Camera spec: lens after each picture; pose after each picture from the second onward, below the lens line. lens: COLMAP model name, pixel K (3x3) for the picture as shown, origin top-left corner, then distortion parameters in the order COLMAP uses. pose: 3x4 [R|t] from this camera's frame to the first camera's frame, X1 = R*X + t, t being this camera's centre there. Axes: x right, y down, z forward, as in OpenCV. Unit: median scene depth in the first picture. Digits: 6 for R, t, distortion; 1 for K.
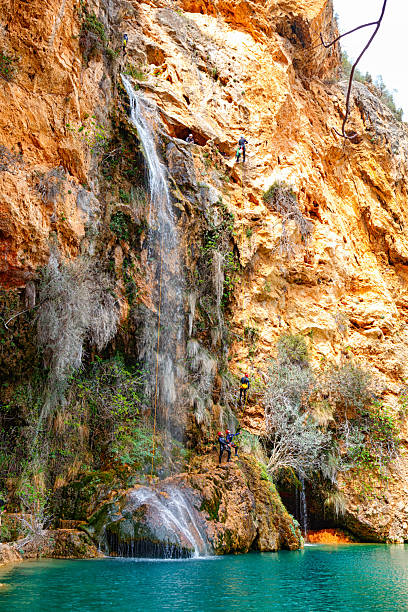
lens RADIAL K [[585.5, 0, 204.0], [0, 585.5, 306.0], [0, 0, 1]] dist [-0.050147, 0.031295]
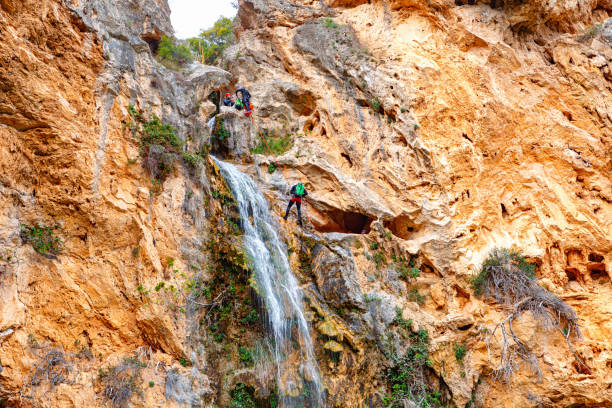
lens RADIAL K [[1145.7, 0, 306.0], [0, 1145.7, 204.0], [0, 0, 1]] dist [0.108874, 0.186047]
pose [[0.875143, -0.292859, -0.385173, 0.439531], [0.222478, 0.950444, -0.217164, -0.045892], [0.429683, 0.104357, 0.896929, -0.166558]]
